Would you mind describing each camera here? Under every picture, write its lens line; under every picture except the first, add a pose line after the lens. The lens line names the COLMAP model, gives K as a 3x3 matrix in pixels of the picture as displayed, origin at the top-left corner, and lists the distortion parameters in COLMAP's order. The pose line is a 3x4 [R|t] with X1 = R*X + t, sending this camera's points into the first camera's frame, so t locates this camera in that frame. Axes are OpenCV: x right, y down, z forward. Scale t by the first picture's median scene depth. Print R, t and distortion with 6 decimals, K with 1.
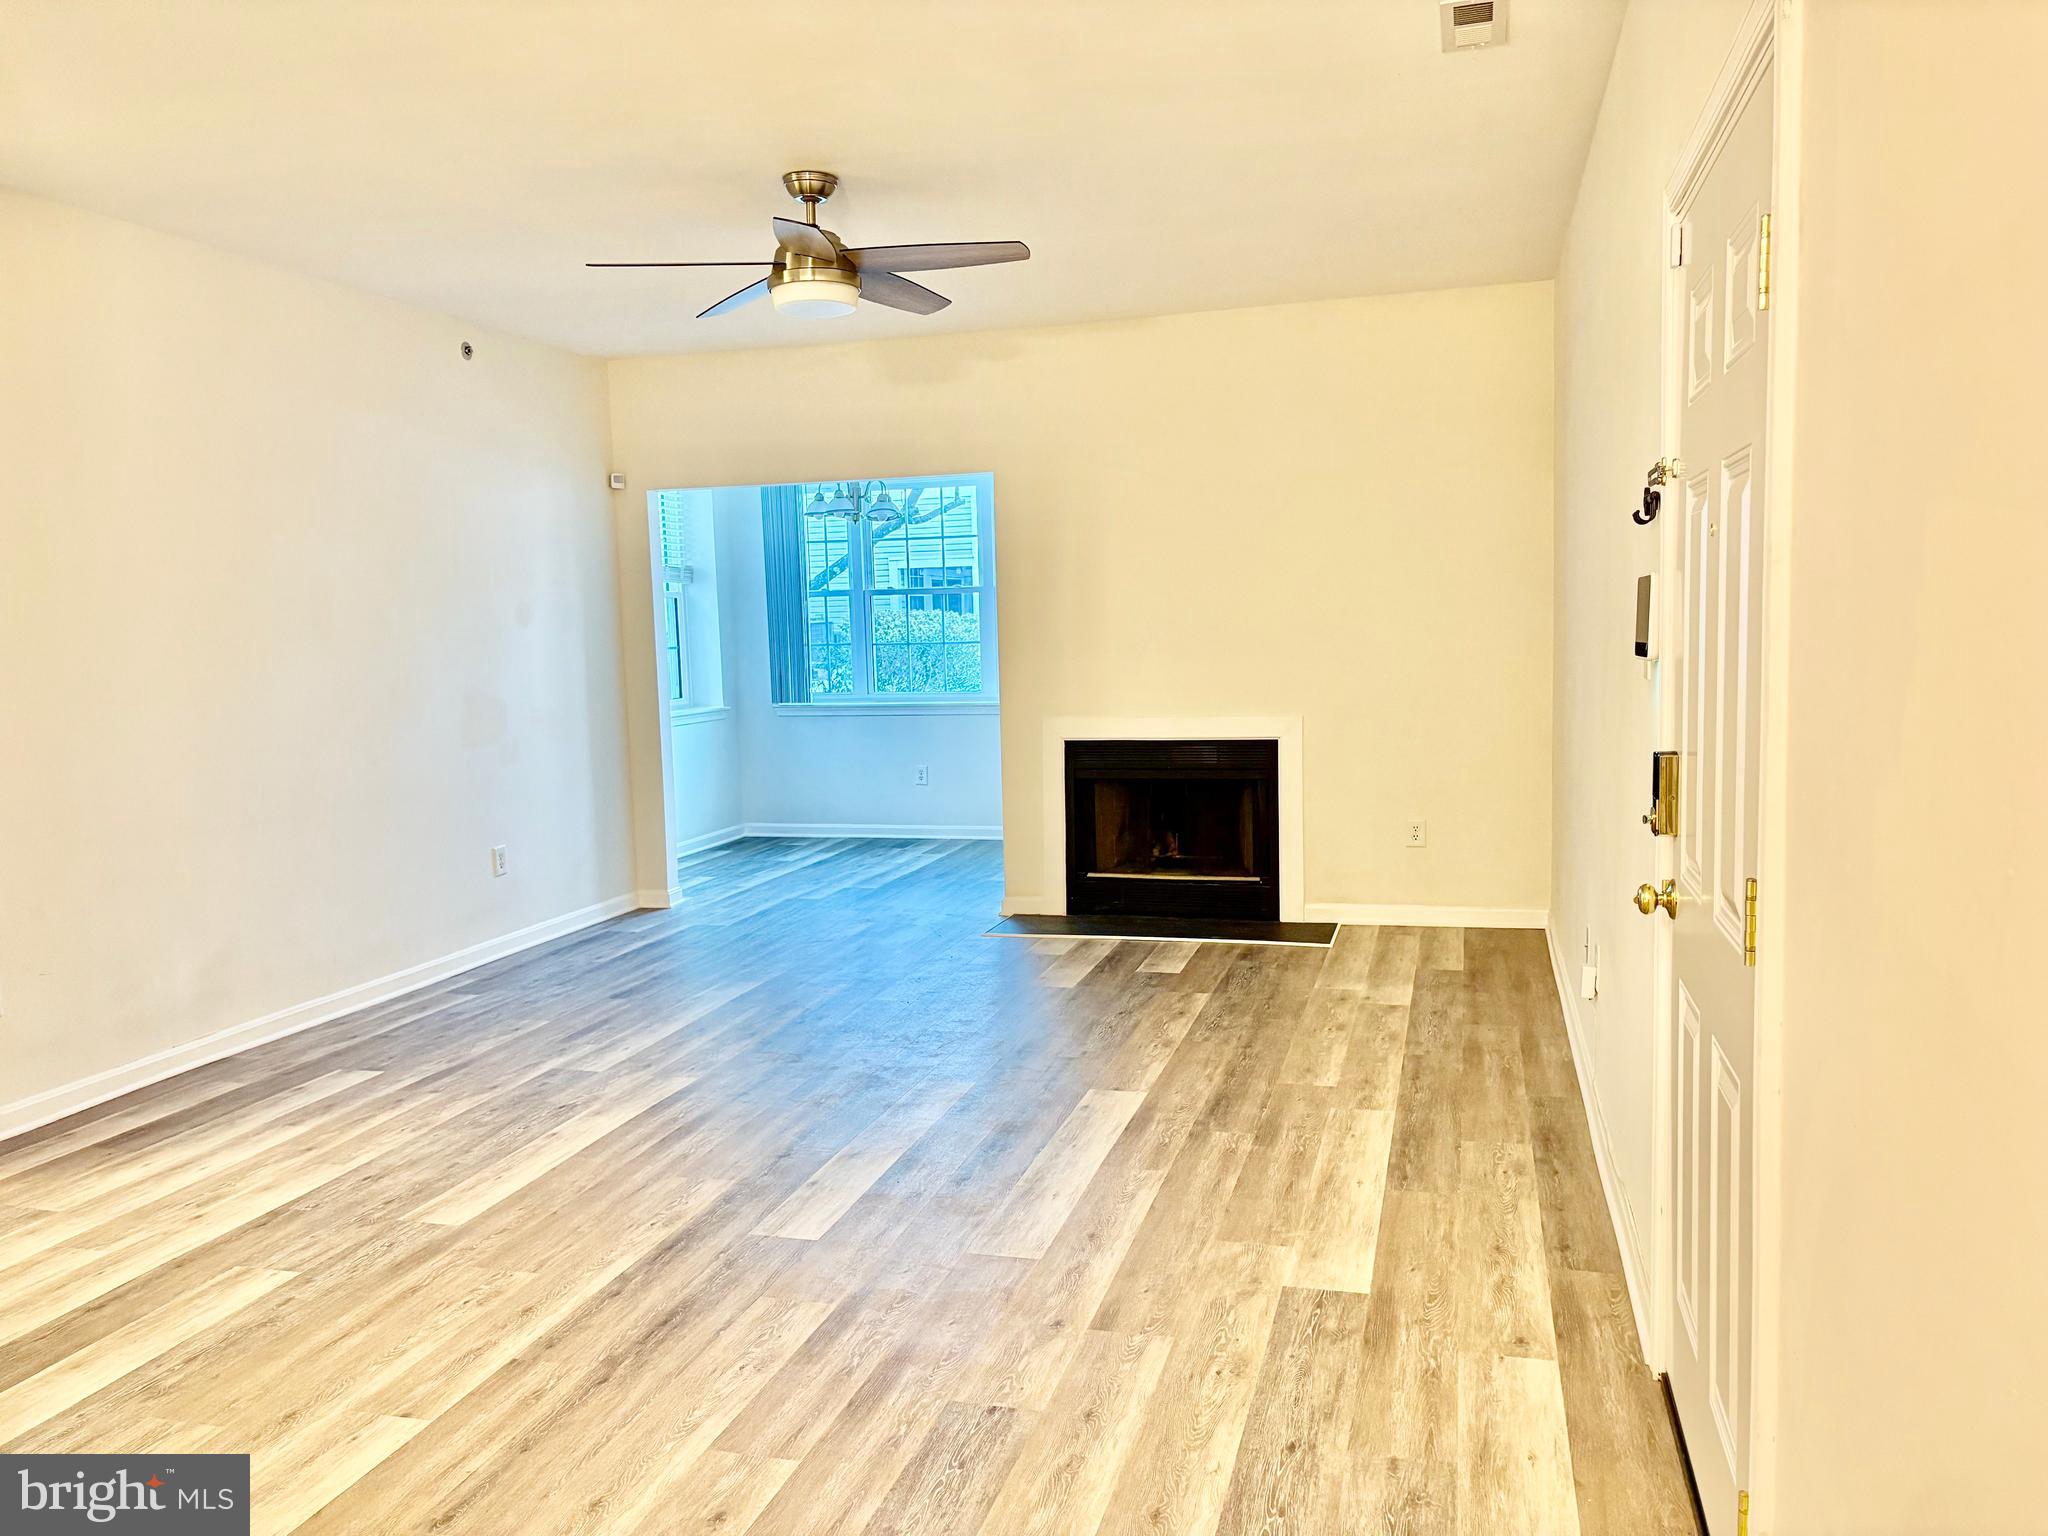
lens RADIAL K [[1545.6, 0, 1017.2], [0, 1545.6, 770.0], [0, 0, 1]] dist [0.040327, -0.041753]
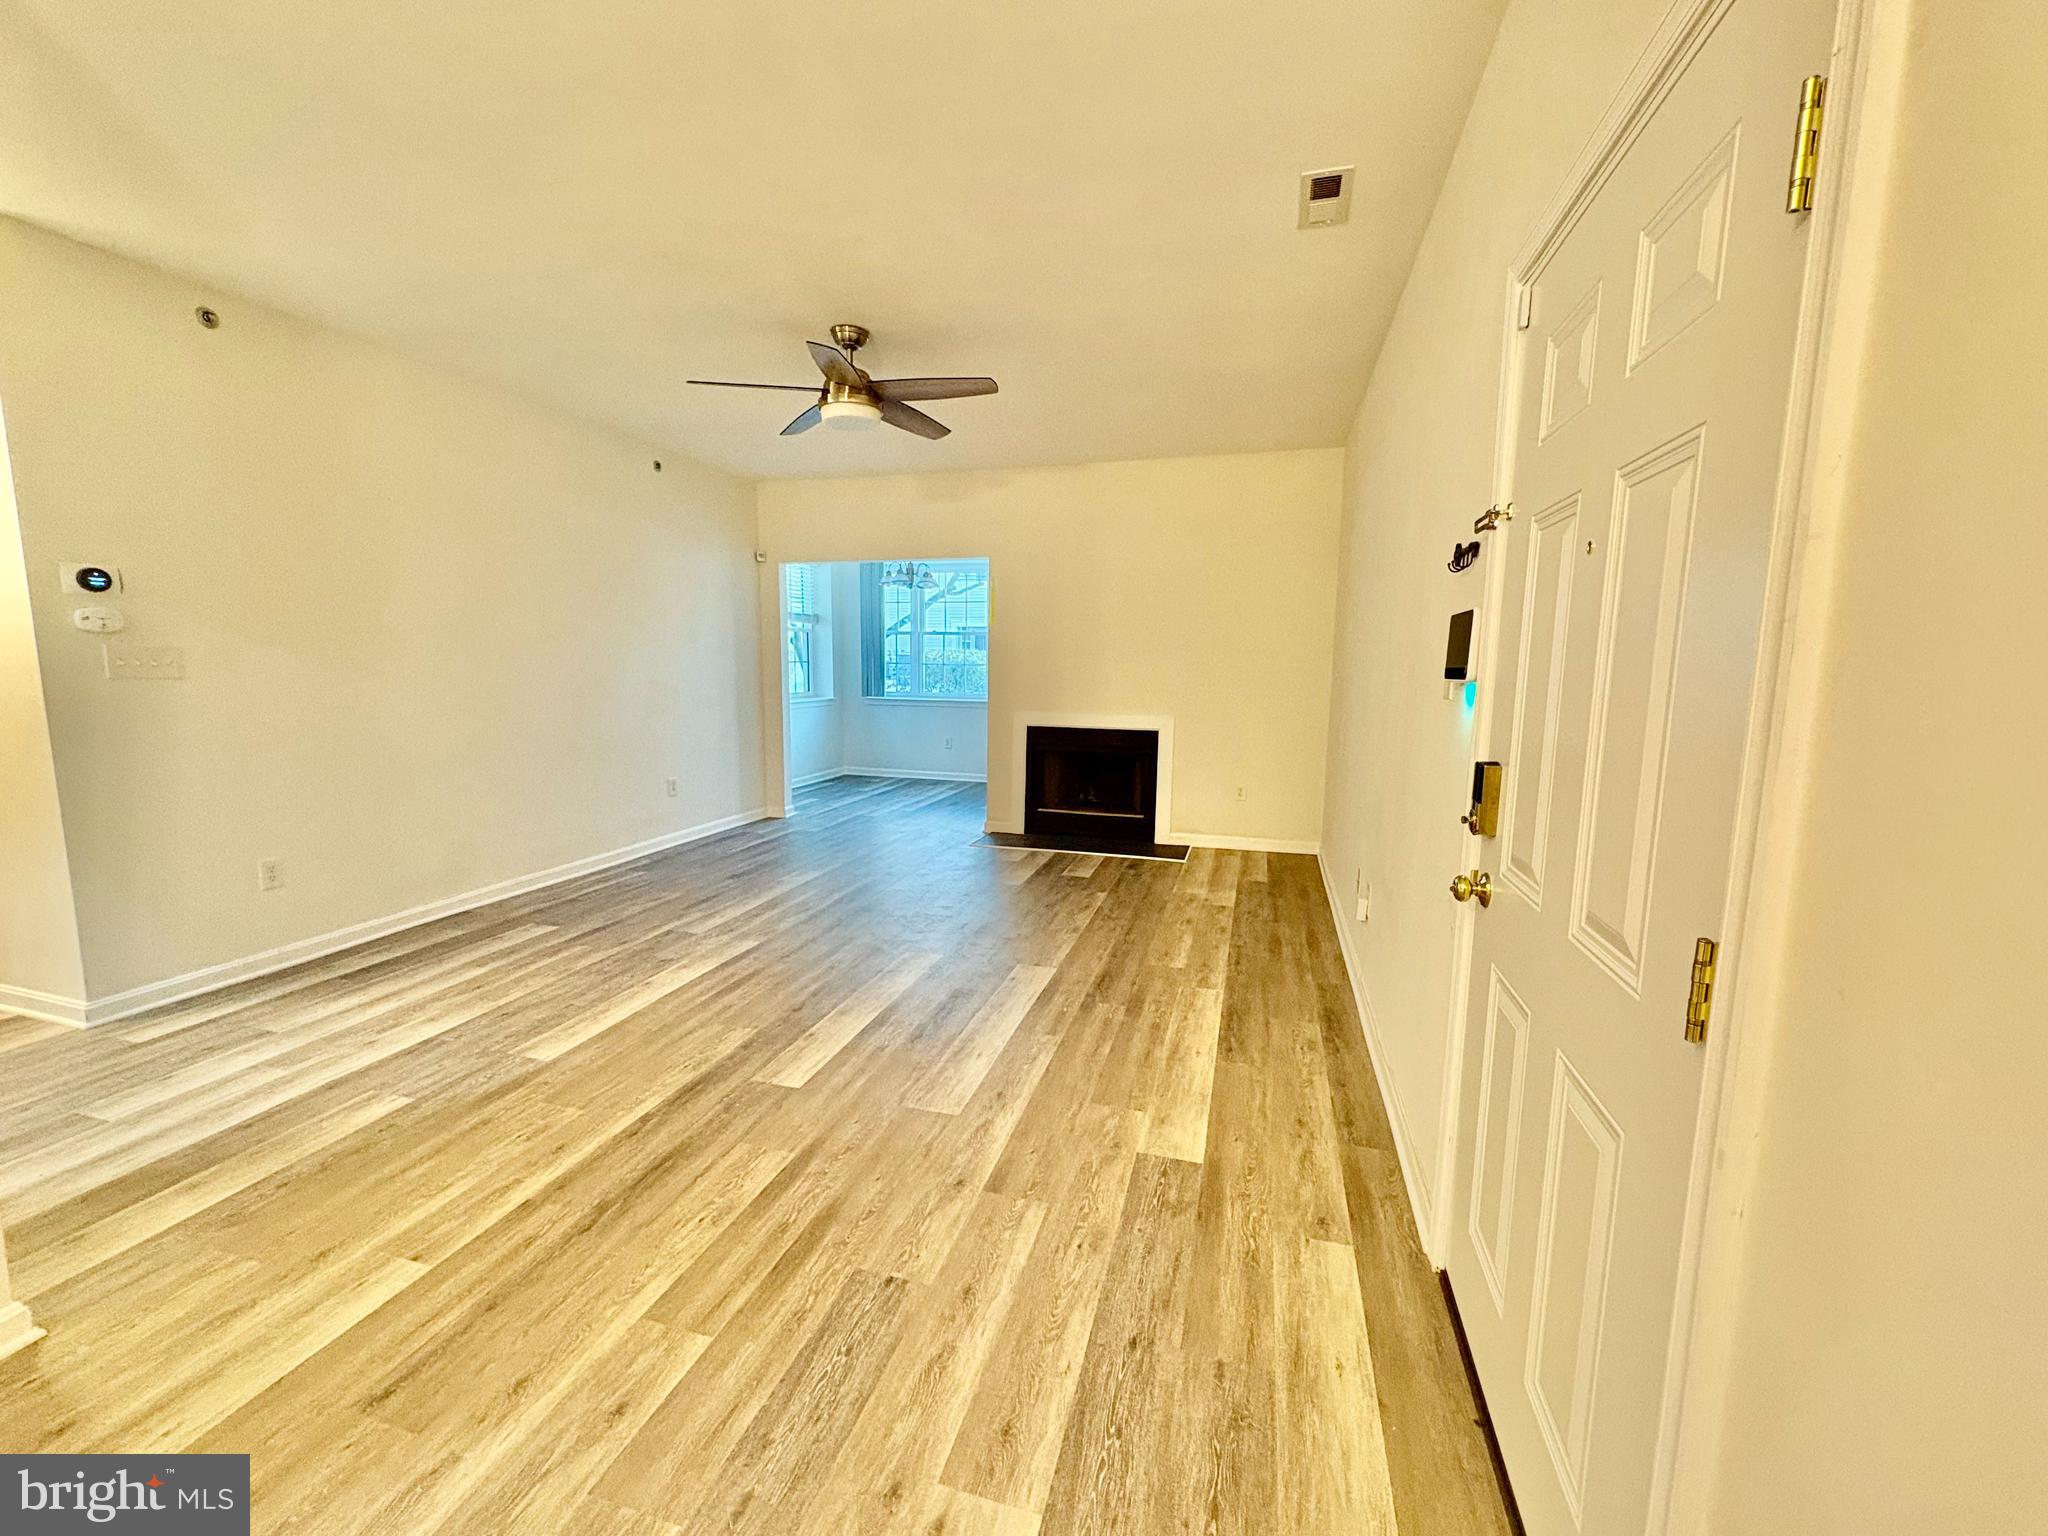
lens RADIAL K [[814.6, 0, 1022.5], [0, 814.6, 766.4], [0, 0, 1]] dist [-0.000766, 0.000297]
pose [[0.999219, 0.039492, 0.000985, 0.048554], [-0.039503, 0.998654, 0.033609, -0.009602], [0.000344, -0.033621, 0.999435, 0.258919]]
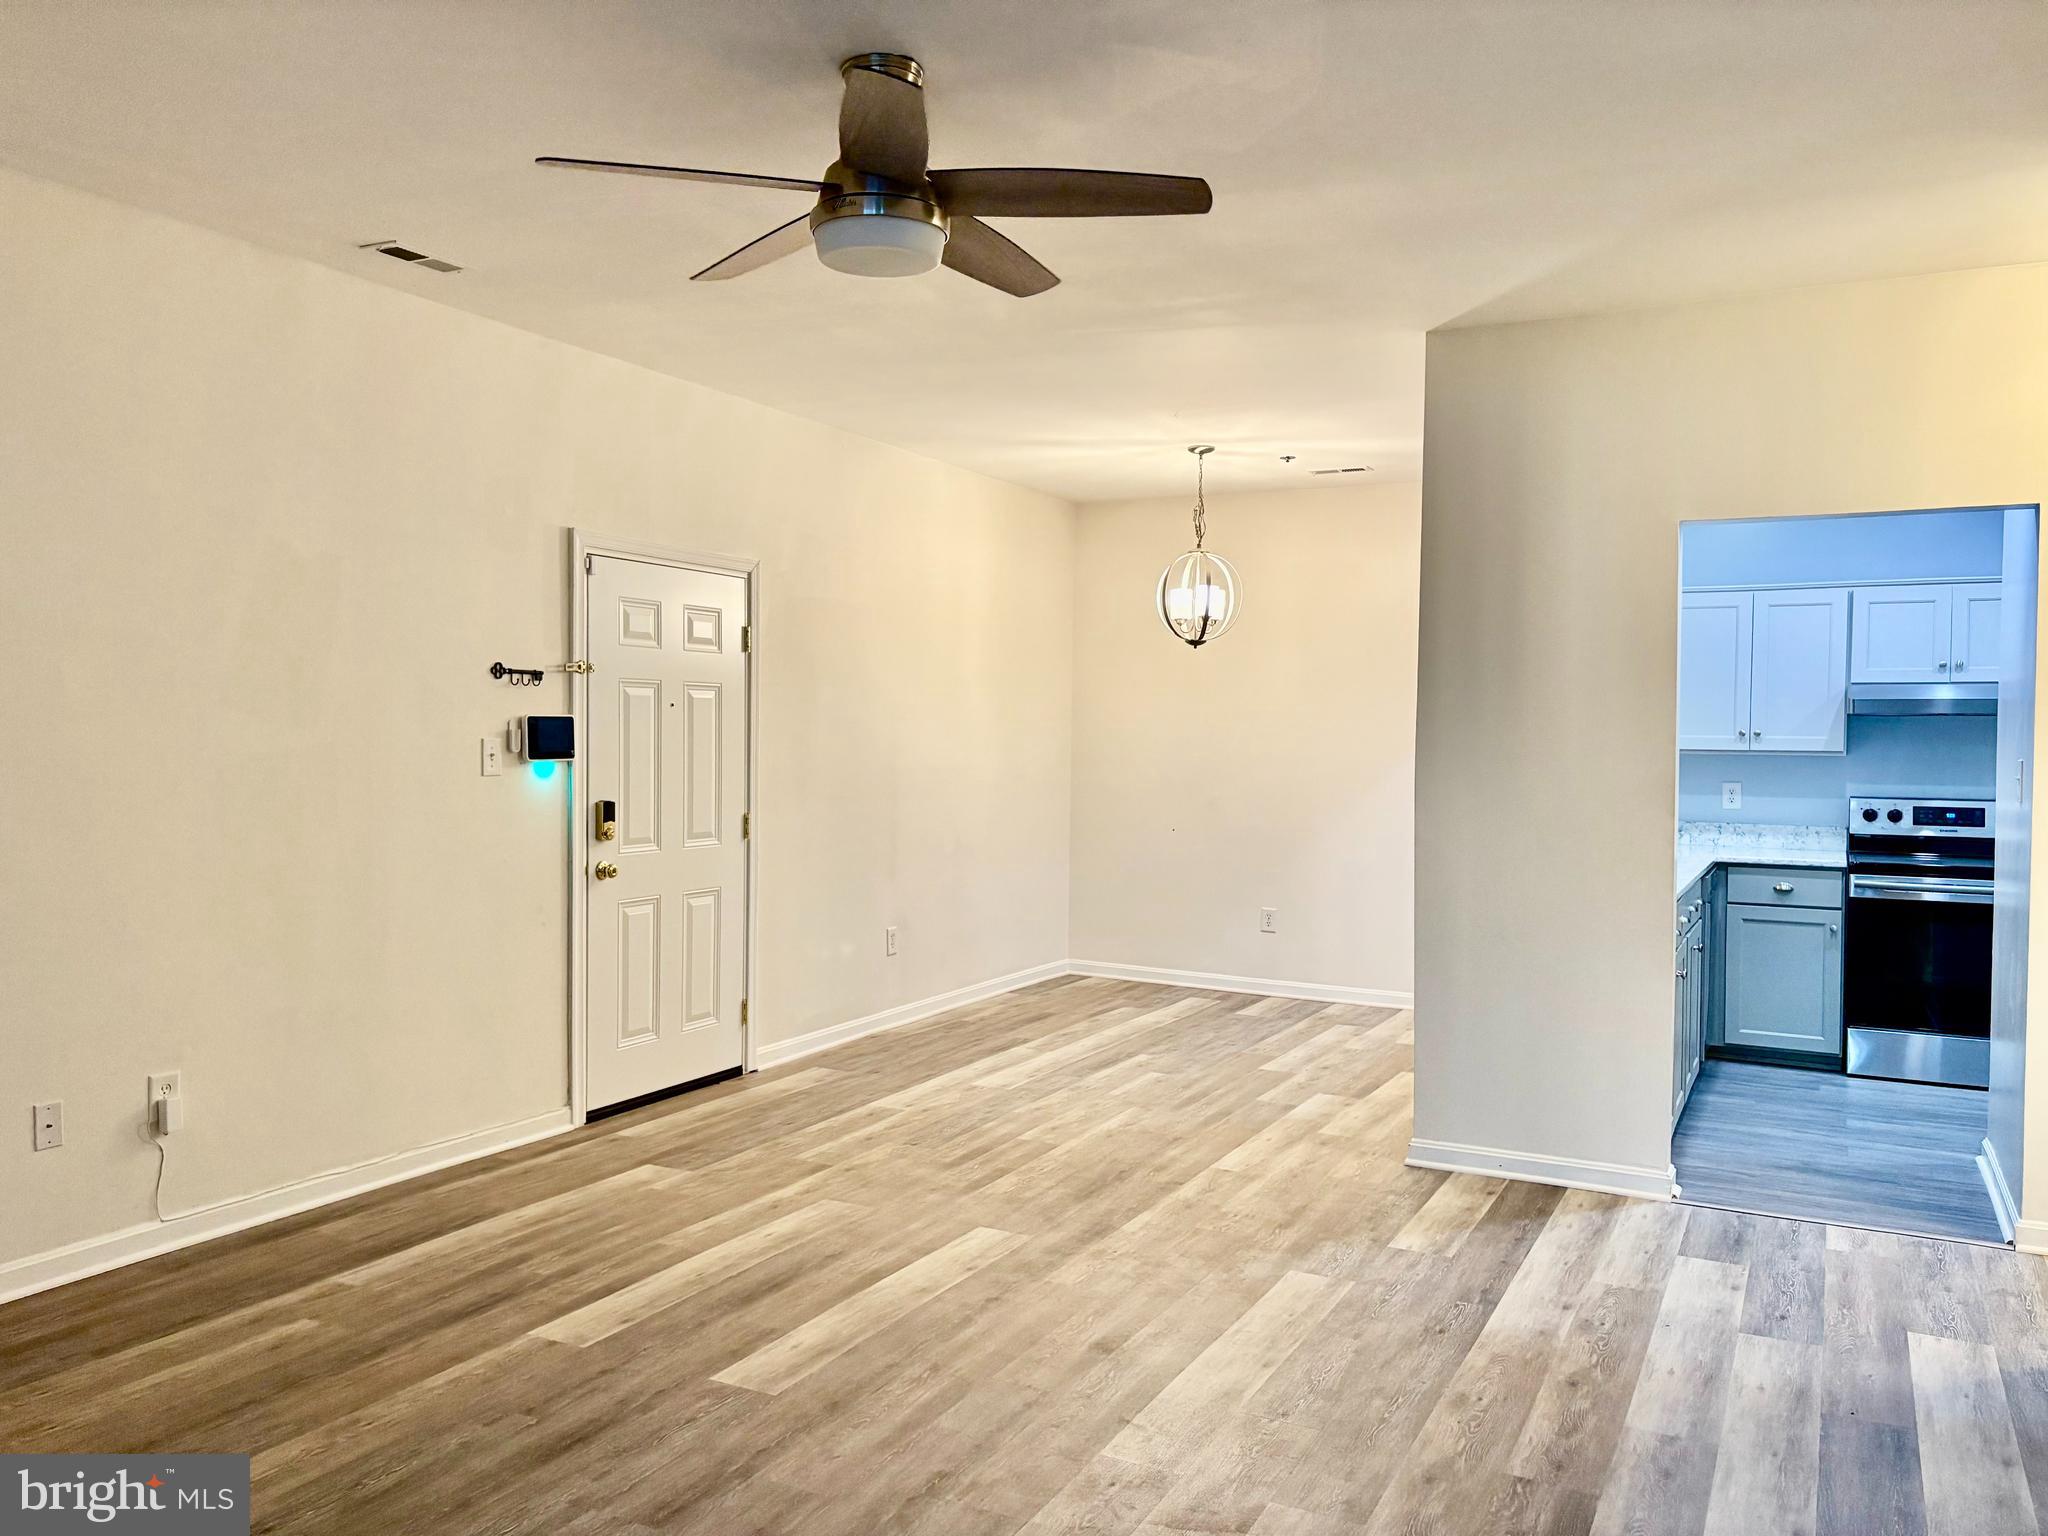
lens RADIAL K [[1556.2, 0, 1016.4], [0, 1556.2, 757.6], [0, 0, 1]] dist [0.031209, -0.012937]
pose [[-0.978951, 0.014929, 0.203550, -0.365883], [0.036480, 0.994060, 0.102537, -0.173665], [-0.200810, 0.107804, -0.973680, 1.904008]]
